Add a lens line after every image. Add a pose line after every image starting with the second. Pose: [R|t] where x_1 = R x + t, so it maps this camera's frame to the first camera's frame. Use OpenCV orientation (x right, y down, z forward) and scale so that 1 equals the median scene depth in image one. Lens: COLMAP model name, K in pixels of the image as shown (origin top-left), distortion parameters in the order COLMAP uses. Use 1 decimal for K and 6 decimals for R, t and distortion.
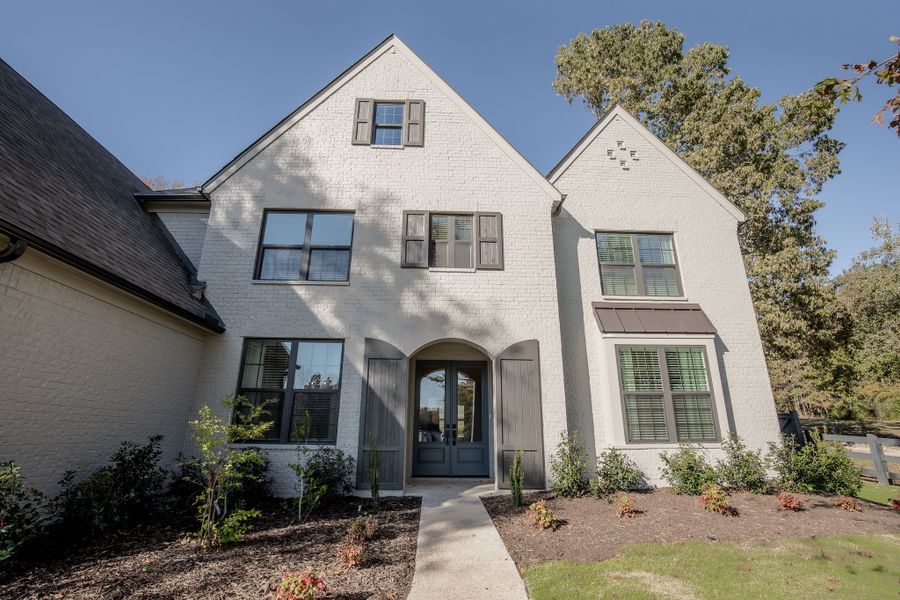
lens RADIAL K [[416.4, 0, 454.5], [0, 416.4, 296.9], [0, 0, 1]] dist [-0.035477, 0.006245]
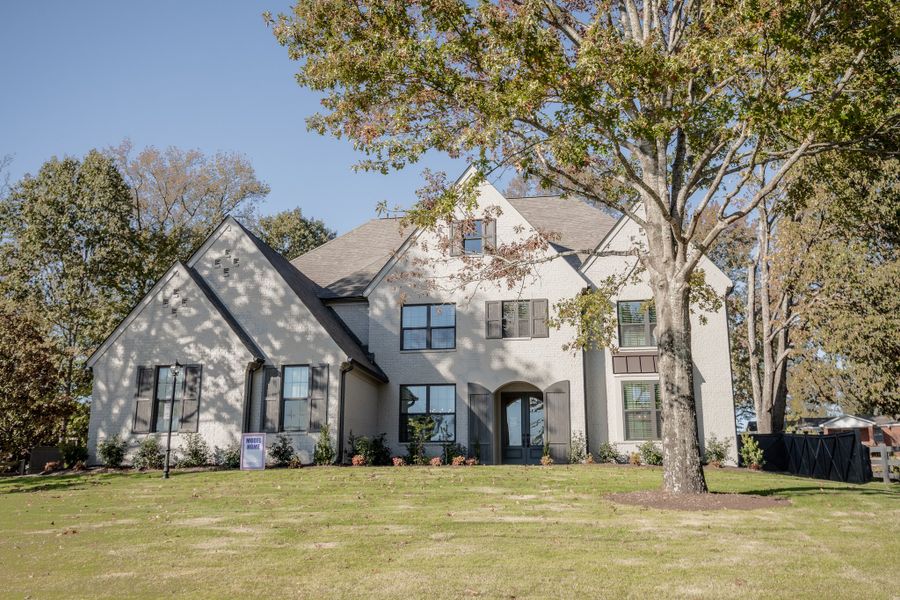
lens RADIAL K [[833.7, 0, 454.1], [0, 833.7, 300.1], [0, 0, 1]] dist [0.007320, -0.005772]
pose [[0.977615, -0.052105, -0.203846, 0.421359], [0.065394, 0.996114, 0.059004, -0.418018], [0.199980, -0.071014, 0.977223, -2.201680]]
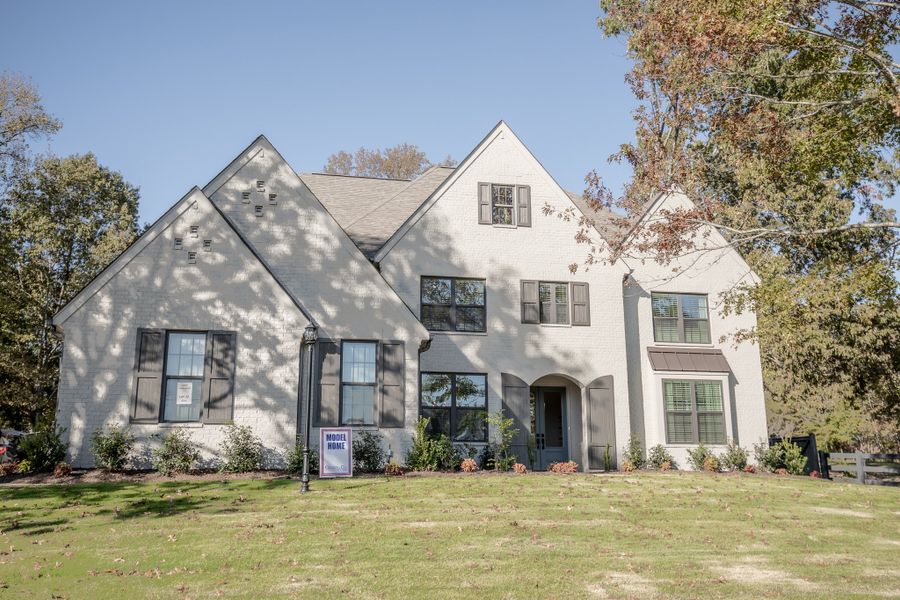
lens RADIAL K [[833.7, 0, 432.5], [0, 833.7, 310.4], [0, 0, 1]] dist [0.007320, -0.005772]
pose [[0.991117, 0.025658, 0.130493, -0.781023], [-0.036963, 0.995698, 0.084963, -0.334934], [-0.127752, -0.089032, 0.987802, -1.729869]]
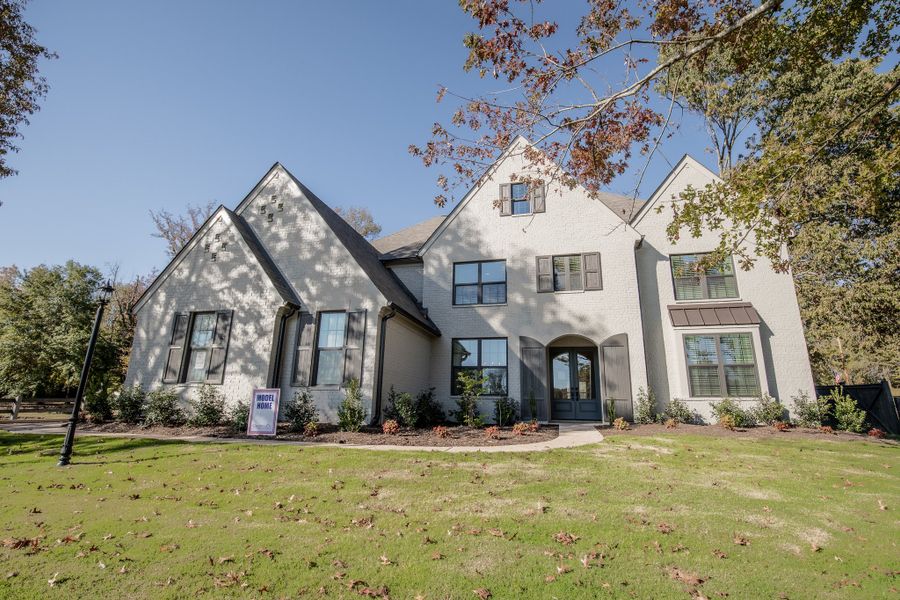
lens RADIAL K [[416.4, 0, 454.1], [0, 416.4, 298.8], [0, 0, 1]] dist [-0.035477, 0.006245]
pose [[0.955812, -0.060739, -0.287634, 0.029578], [0.072022, 0.996987, 0.028797, -0.115599], [0.285019, -0.048240, 0.957307, -0.667109]]
